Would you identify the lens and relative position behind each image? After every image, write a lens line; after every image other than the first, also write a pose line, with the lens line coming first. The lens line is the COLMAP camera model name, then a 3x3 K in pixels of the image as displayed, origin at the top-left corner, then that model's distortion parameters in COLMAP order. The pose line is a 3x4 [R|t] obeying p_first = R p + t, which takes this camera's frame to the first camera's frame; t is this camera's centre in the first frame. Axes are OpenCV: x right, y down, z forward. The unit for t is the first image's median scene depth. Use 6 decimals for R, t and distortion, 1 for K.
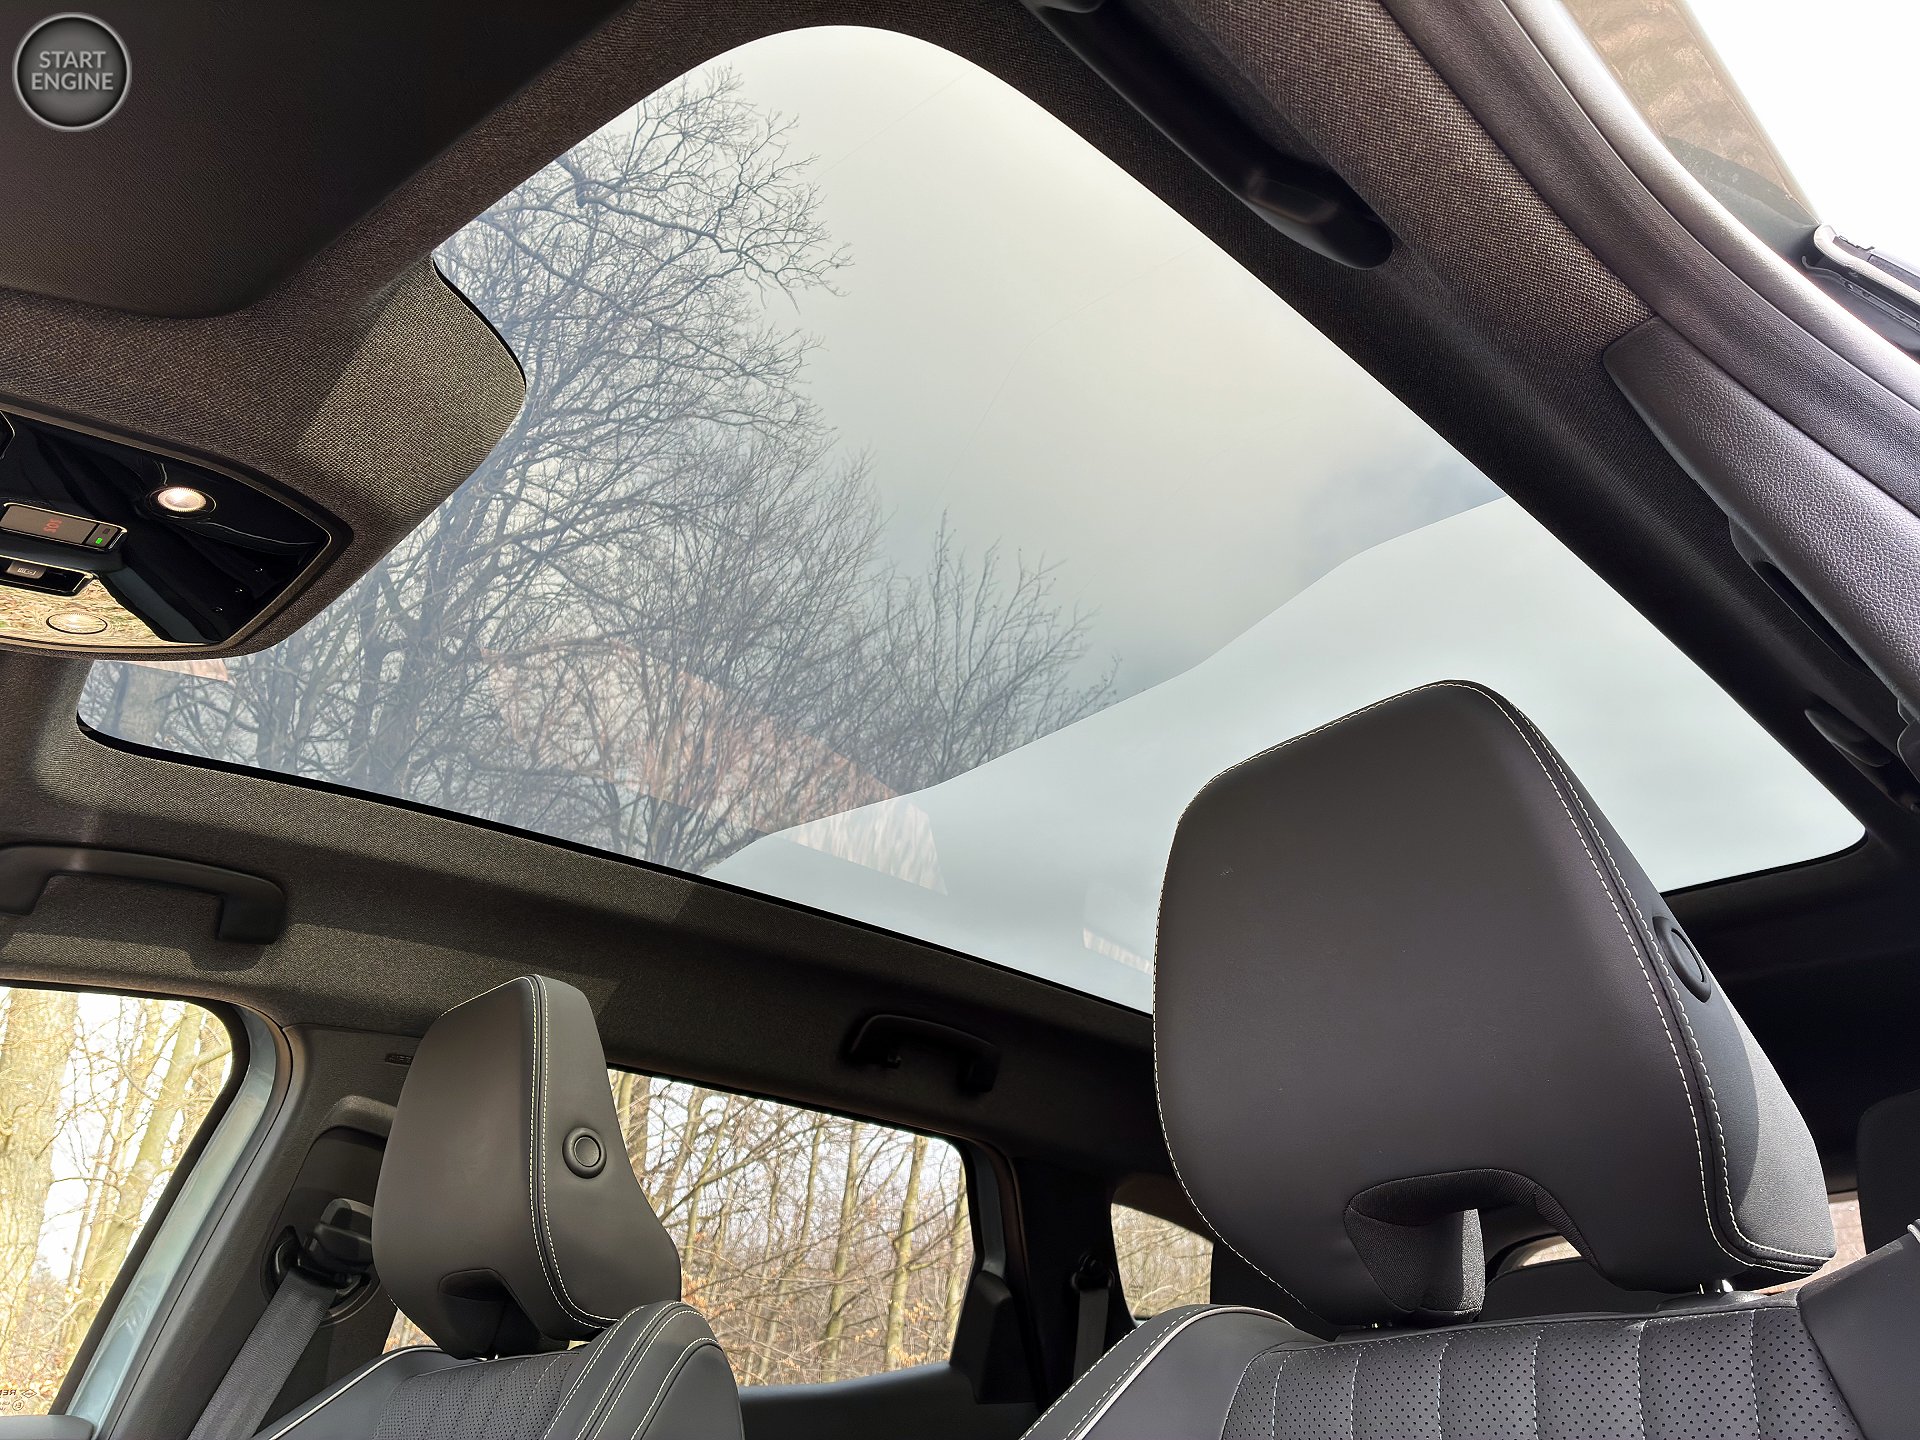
lens RADIAL K [[1478.7, 0, 960.0], [0, 1478.7, 720.0], [0, 0, 1]] dist [0.091455, -0.134556]
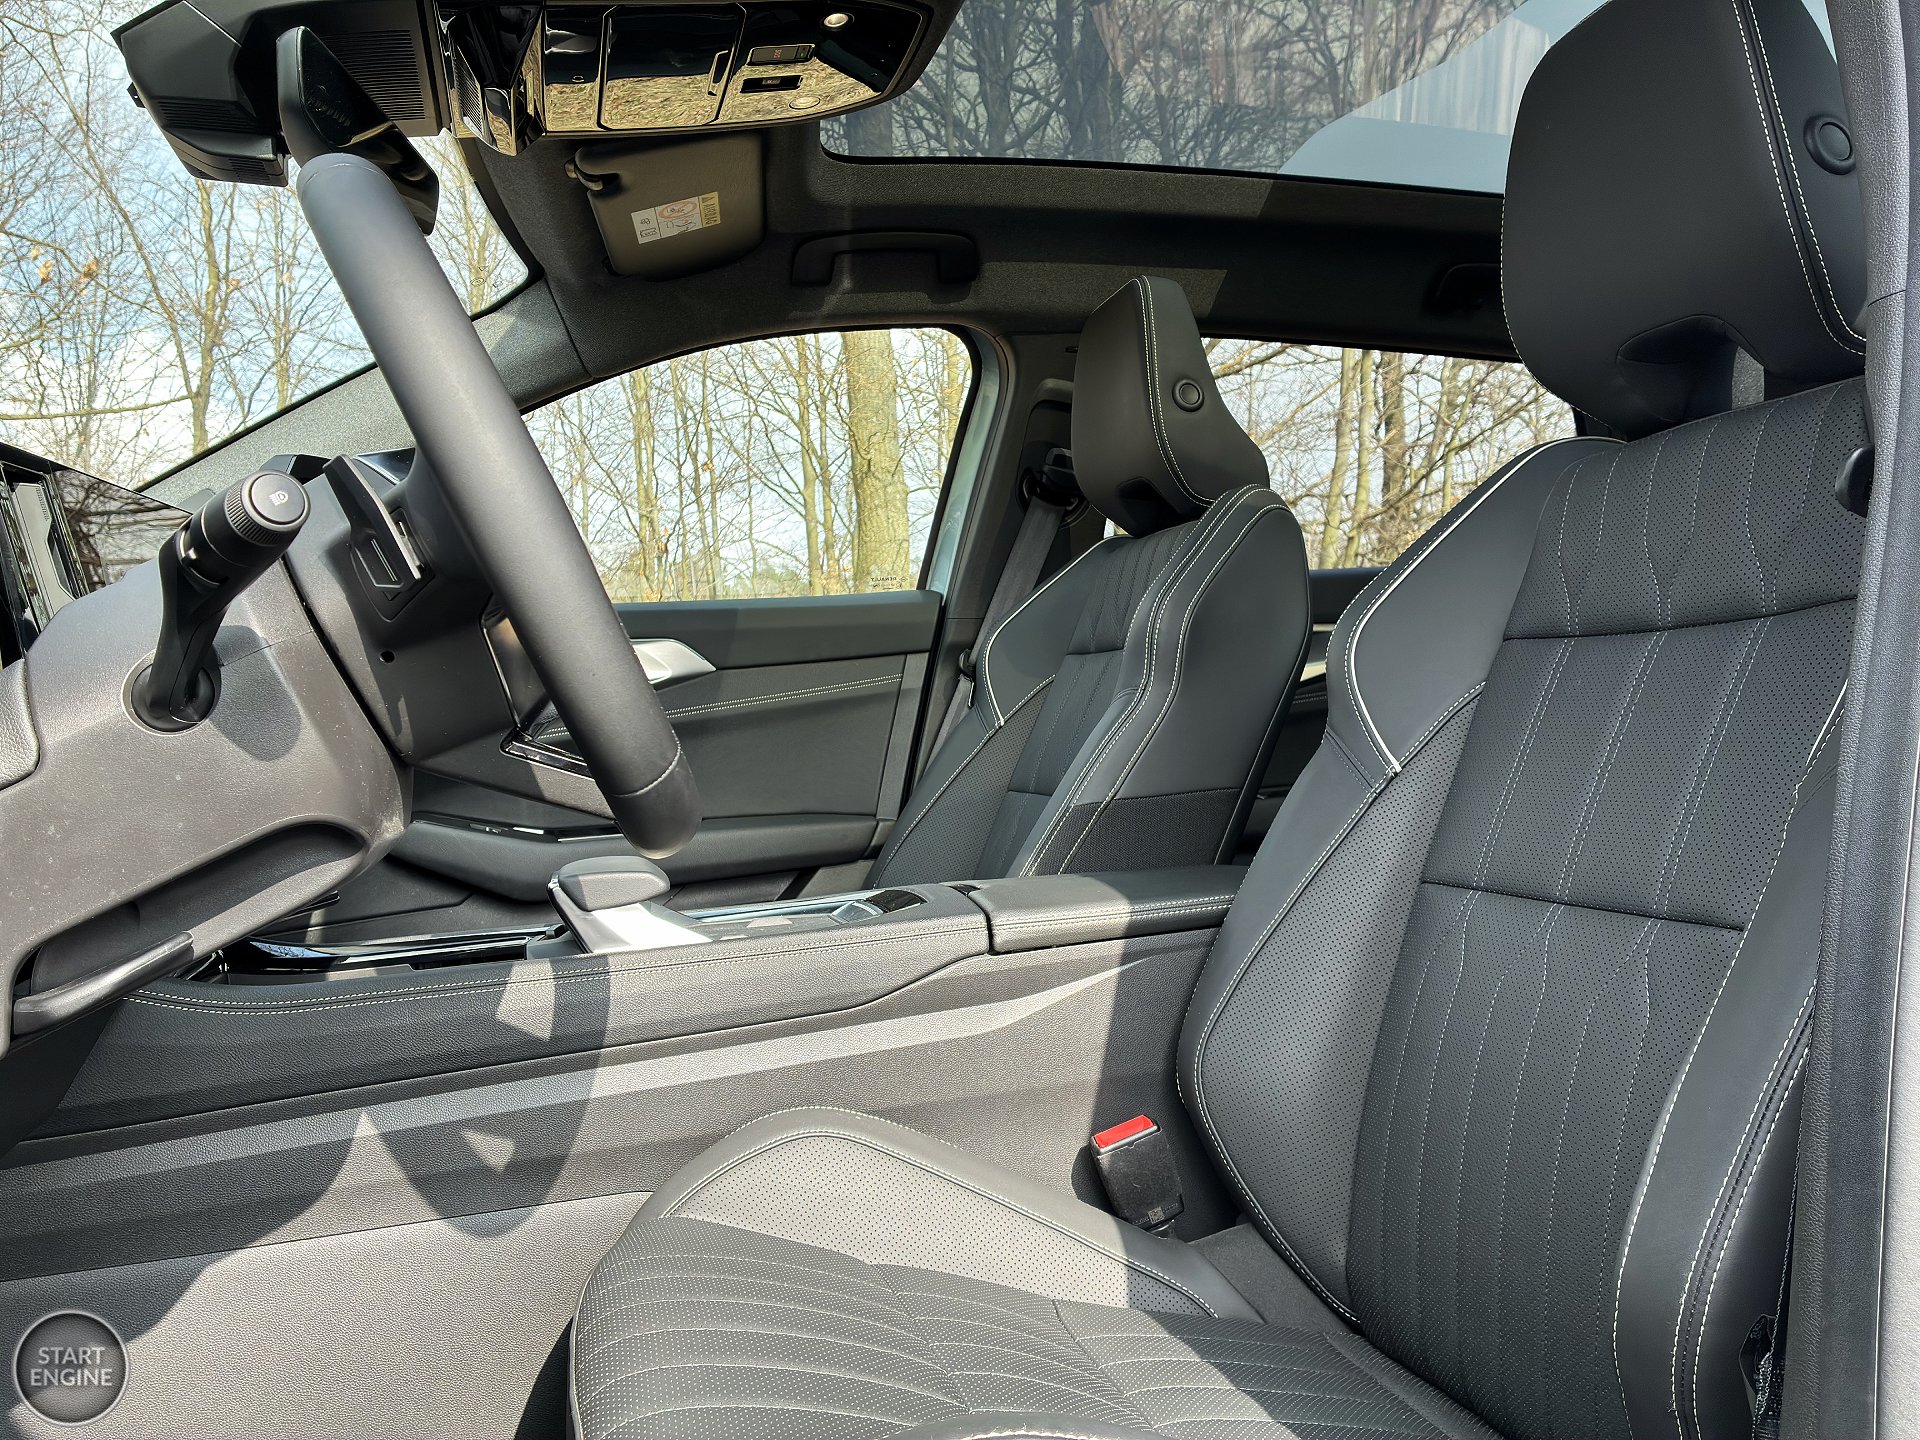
lens RADIAL K [[1478.7, 0, 960.0], [0, 1478.7, 720.0], [0, 0, 1]] dist [0.091455, -0.134556]
pose [[0.878355, -0.002069, -0.478004, 0.210392], [0.218185, 0.891479, 0.397065, -0.045085], [0.425309, -0.453057, 0.783487, -0.319385]]
